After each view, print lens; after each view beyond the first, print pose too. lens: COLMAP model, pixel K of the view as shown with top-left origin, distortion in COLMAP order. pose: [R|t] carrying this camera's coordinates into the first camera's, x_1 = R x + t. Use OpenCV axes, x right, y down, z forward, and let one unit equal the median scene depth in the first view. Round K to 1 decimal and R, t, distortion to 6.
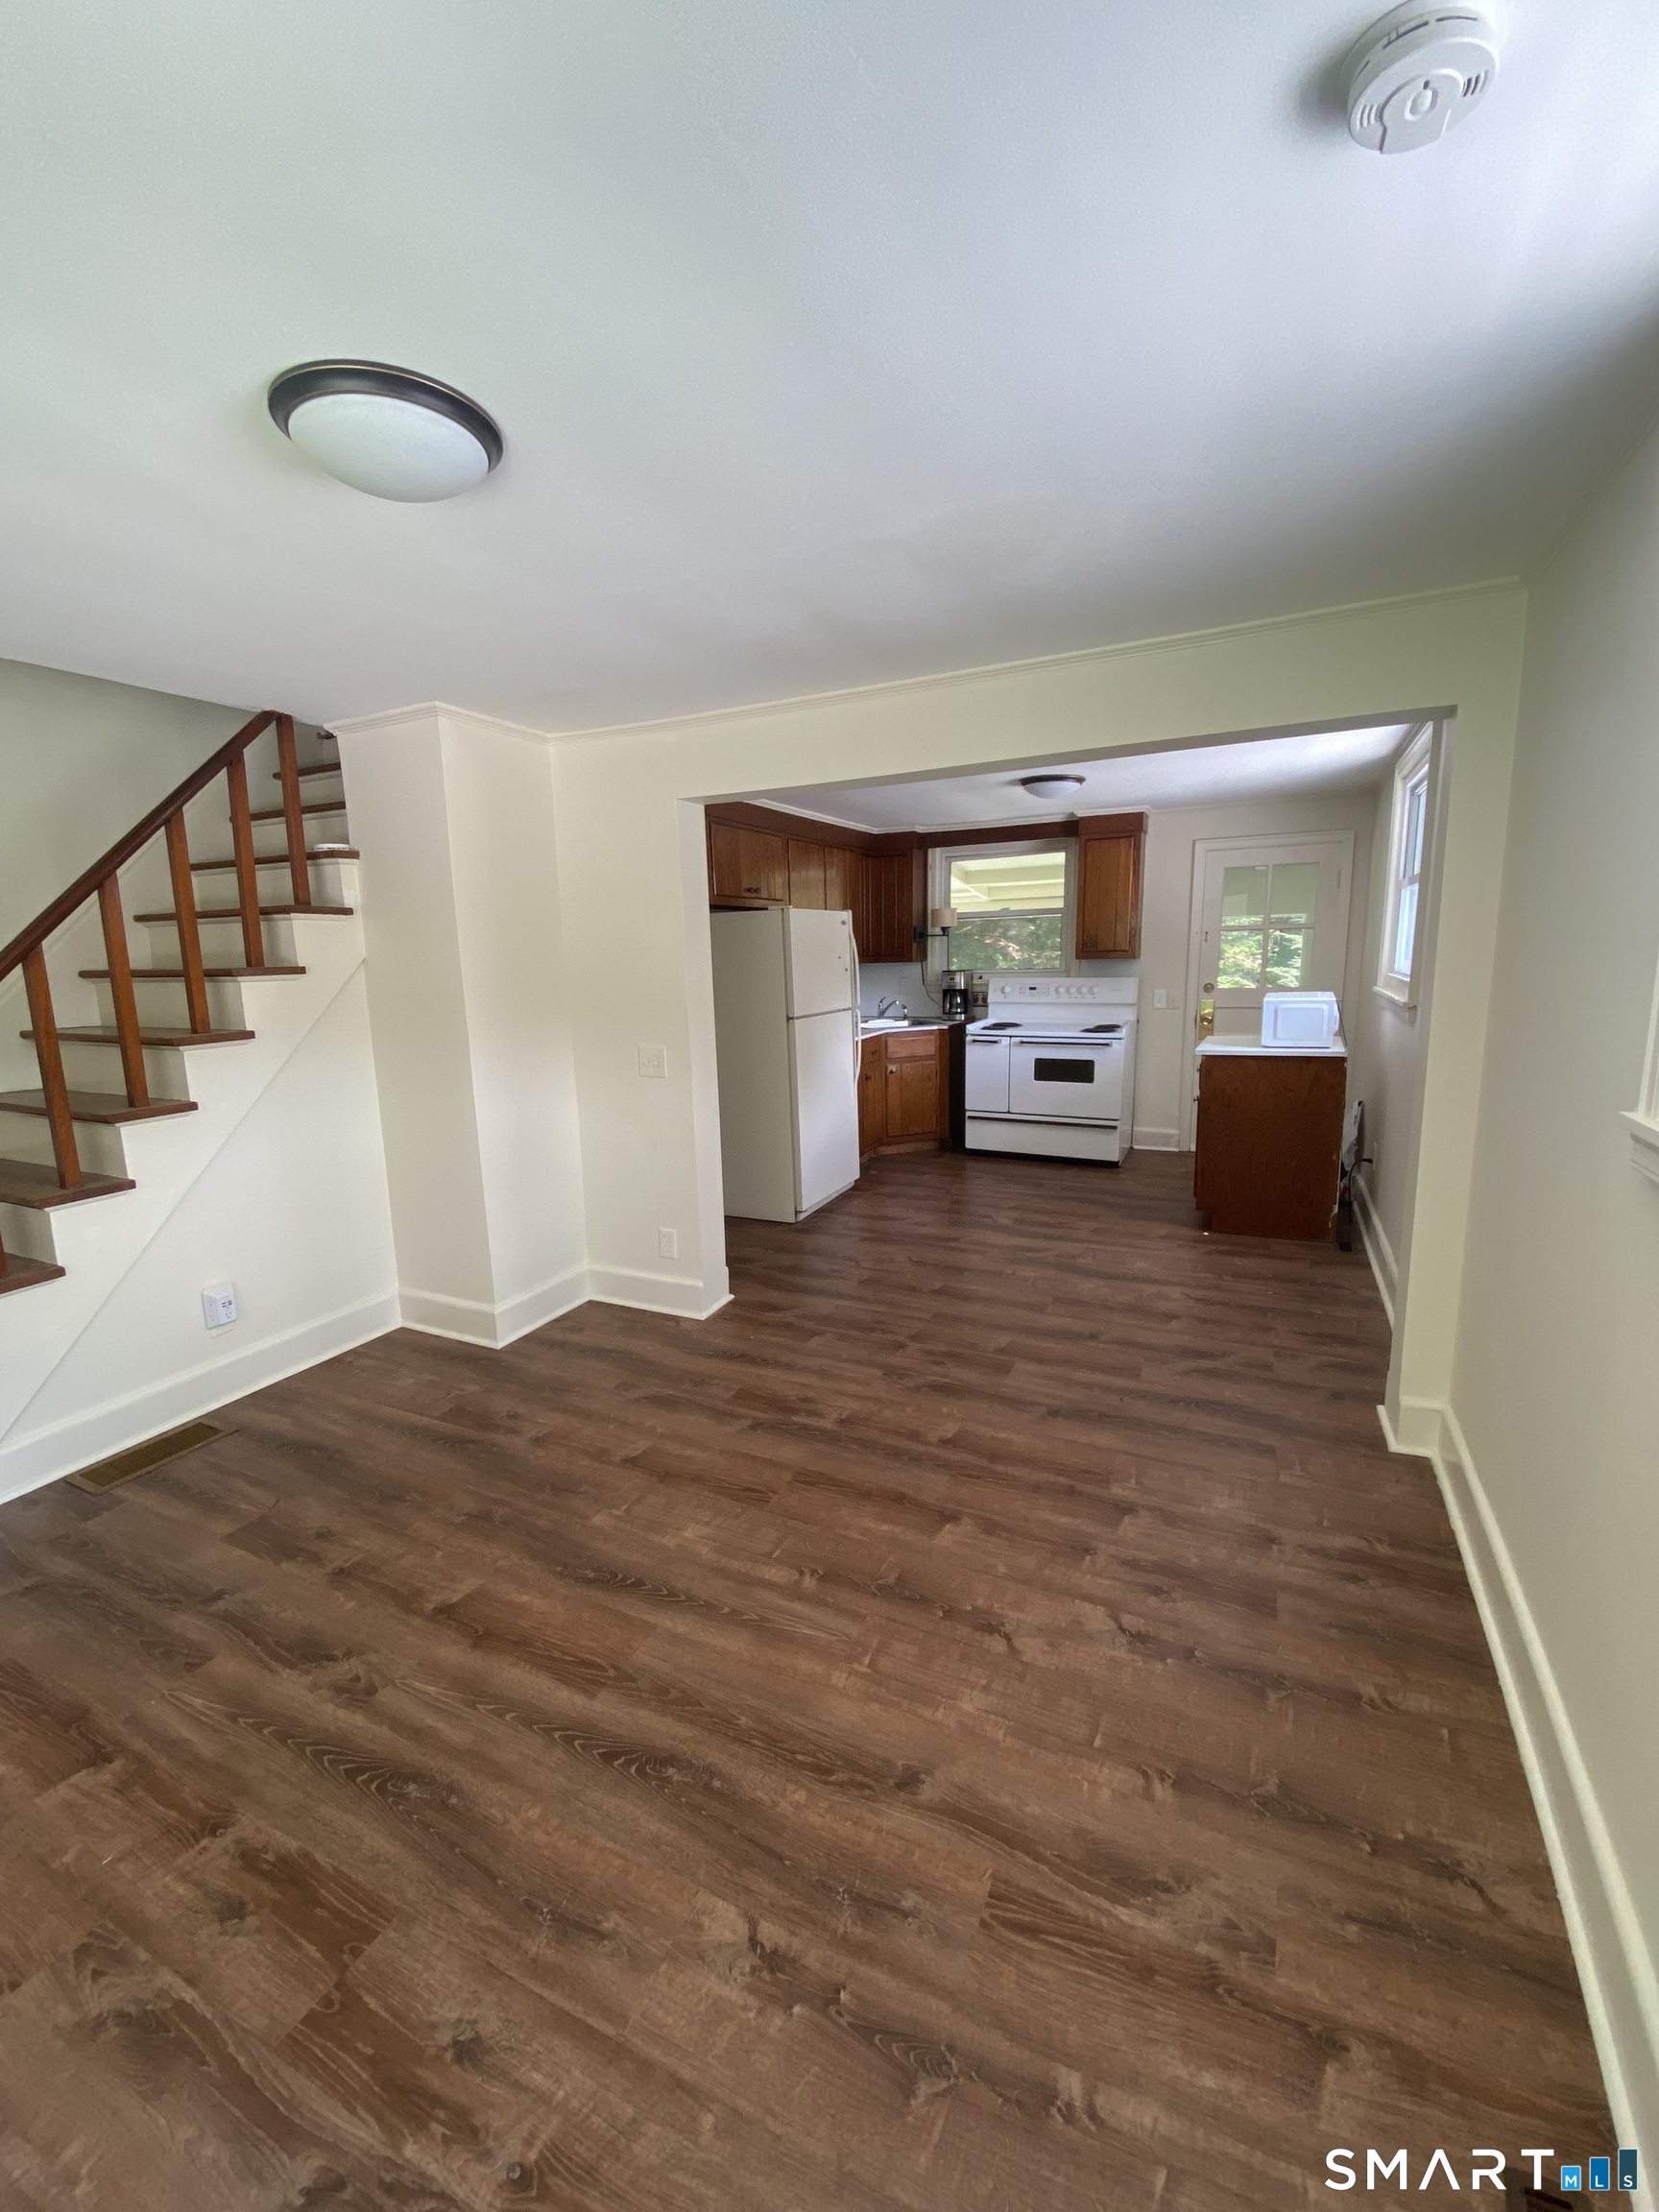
lens RADIAL K [[898.2, 0, 828.8], [0, 898.2, 1083.9], [0, 0, 1]] dist [-0.007983, -0.003810]
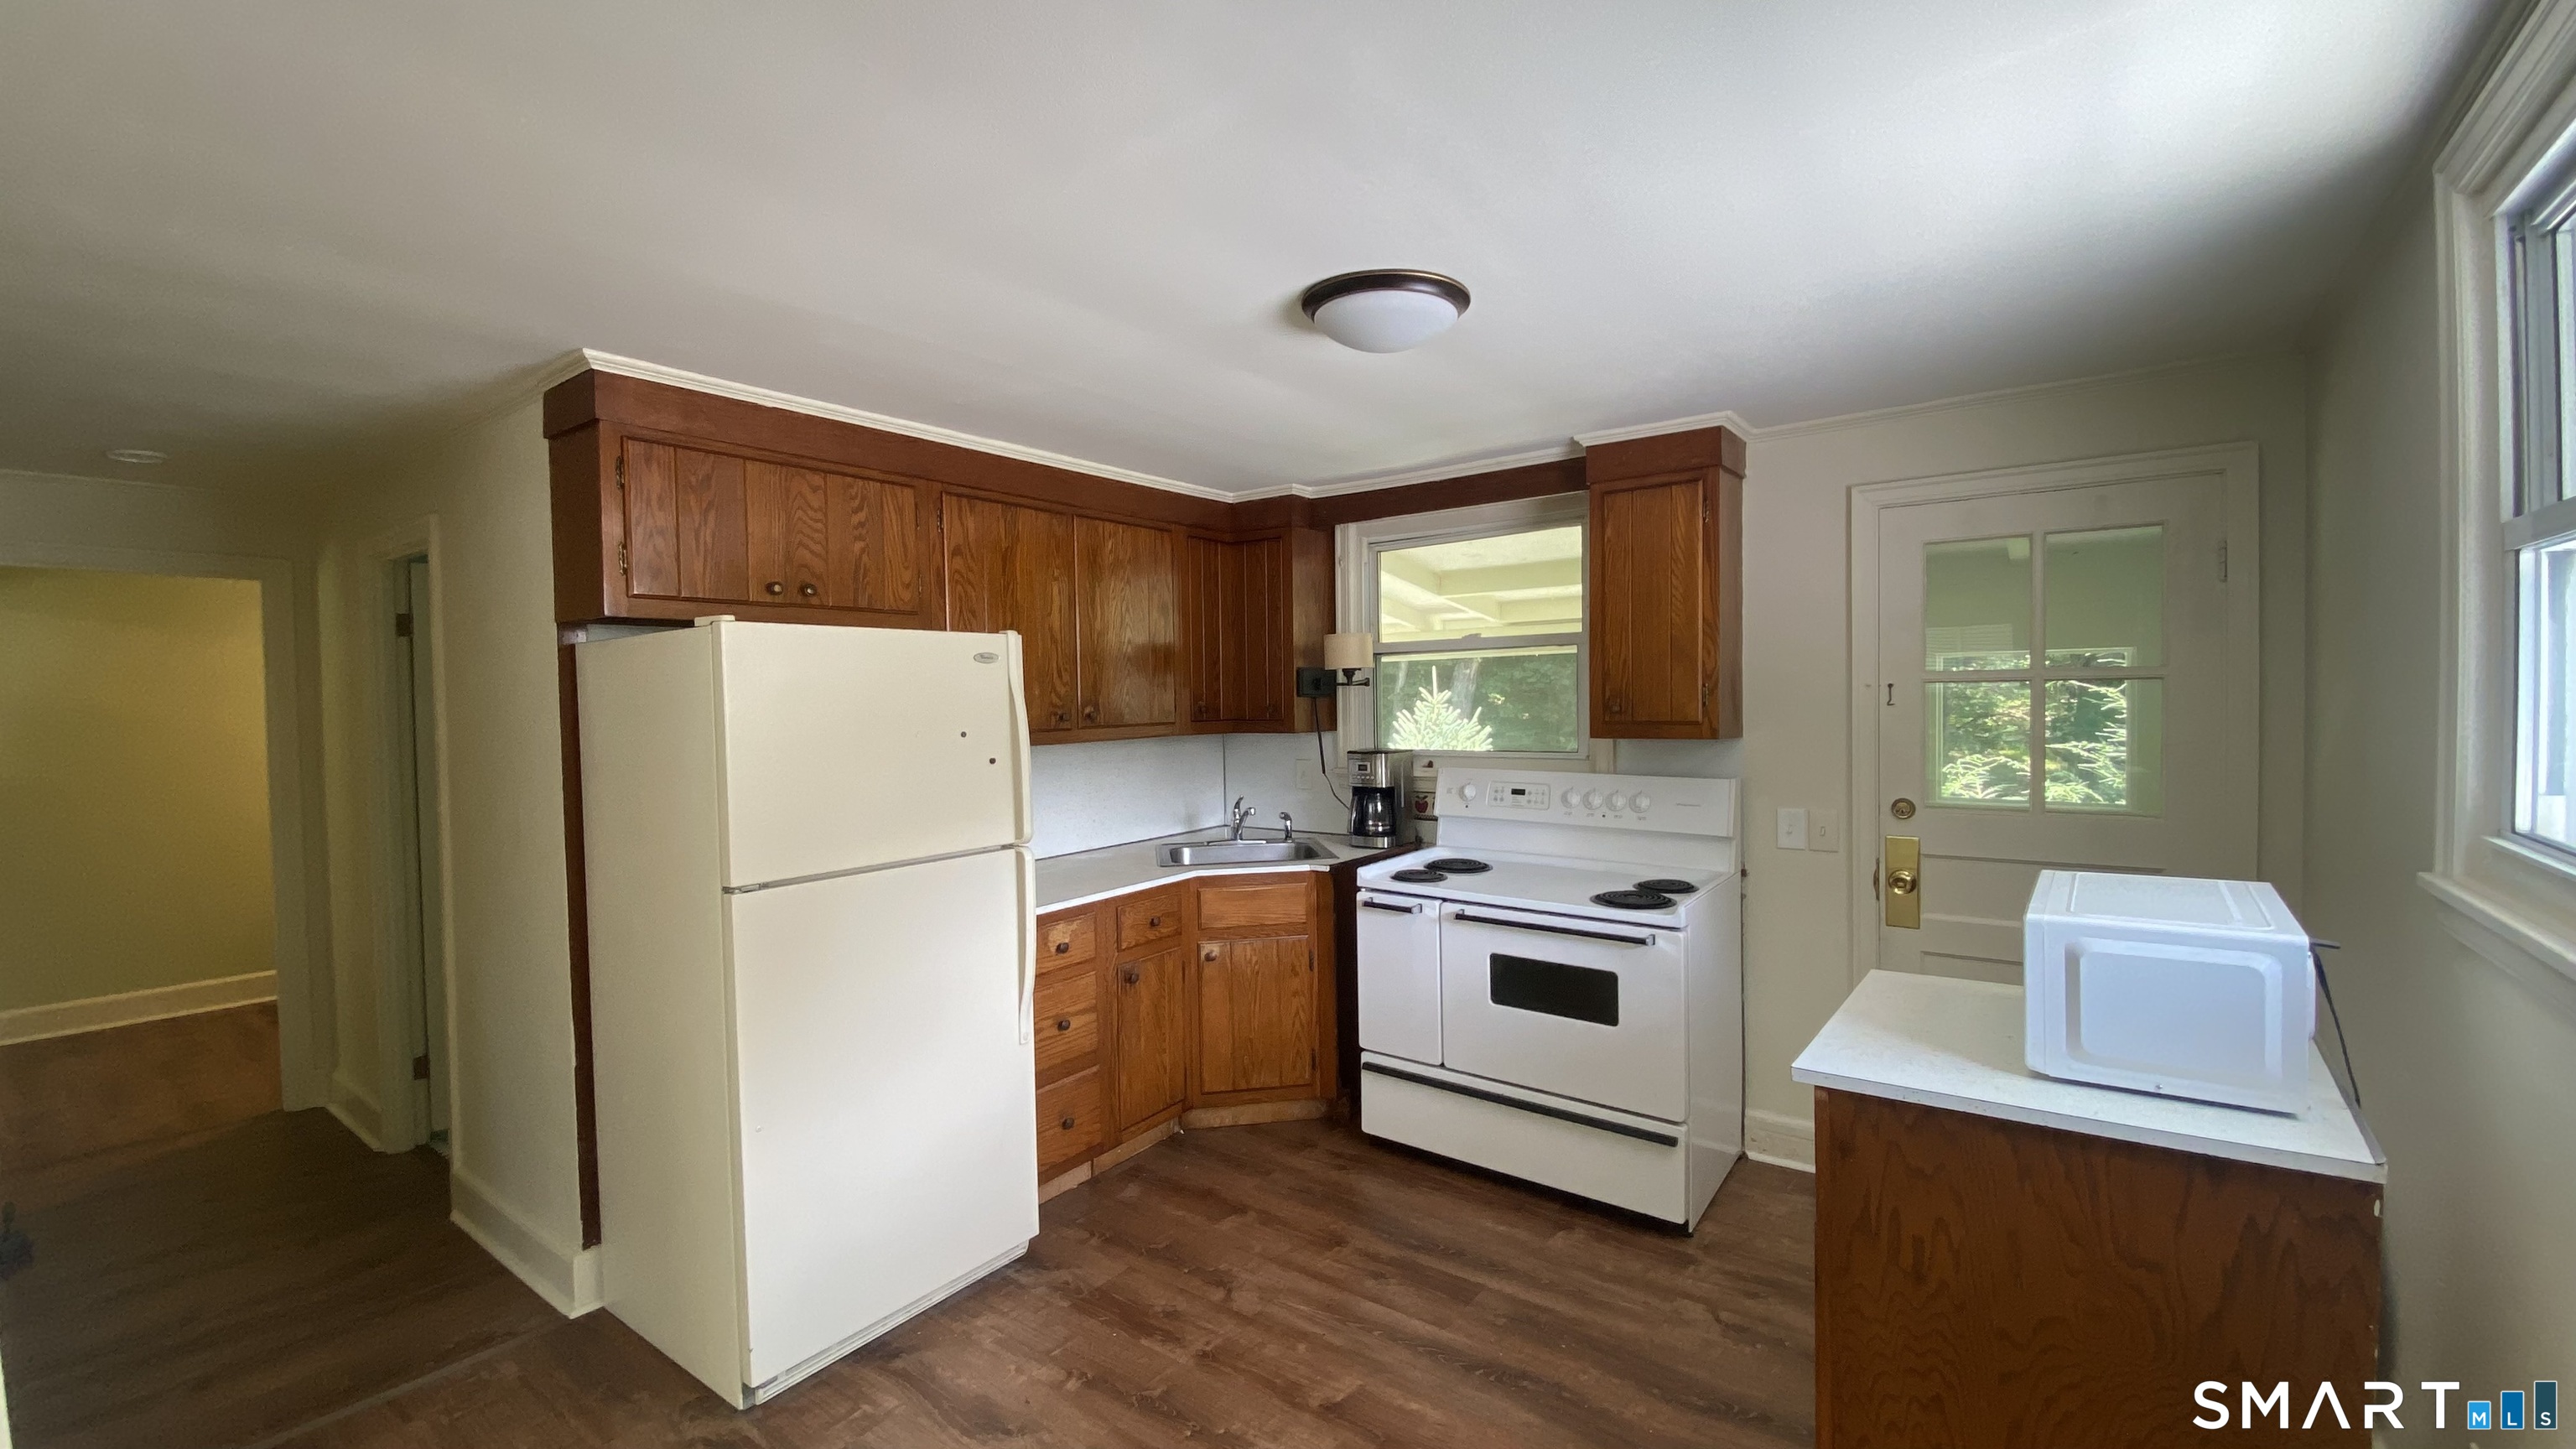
lens RADIAL K [[1042.9, 0, 1285.1], [0, 1042.9, 717.0], [0, 0, 1]] dist [0.011093, -0.013618]
pose [[0.981872, 0.010838, -0.189237, 0.212555], [-0.034471, 0.991925, -0.122048, -0.074886], [0.186386, 0.126358, 0.974317, 0.414024]]
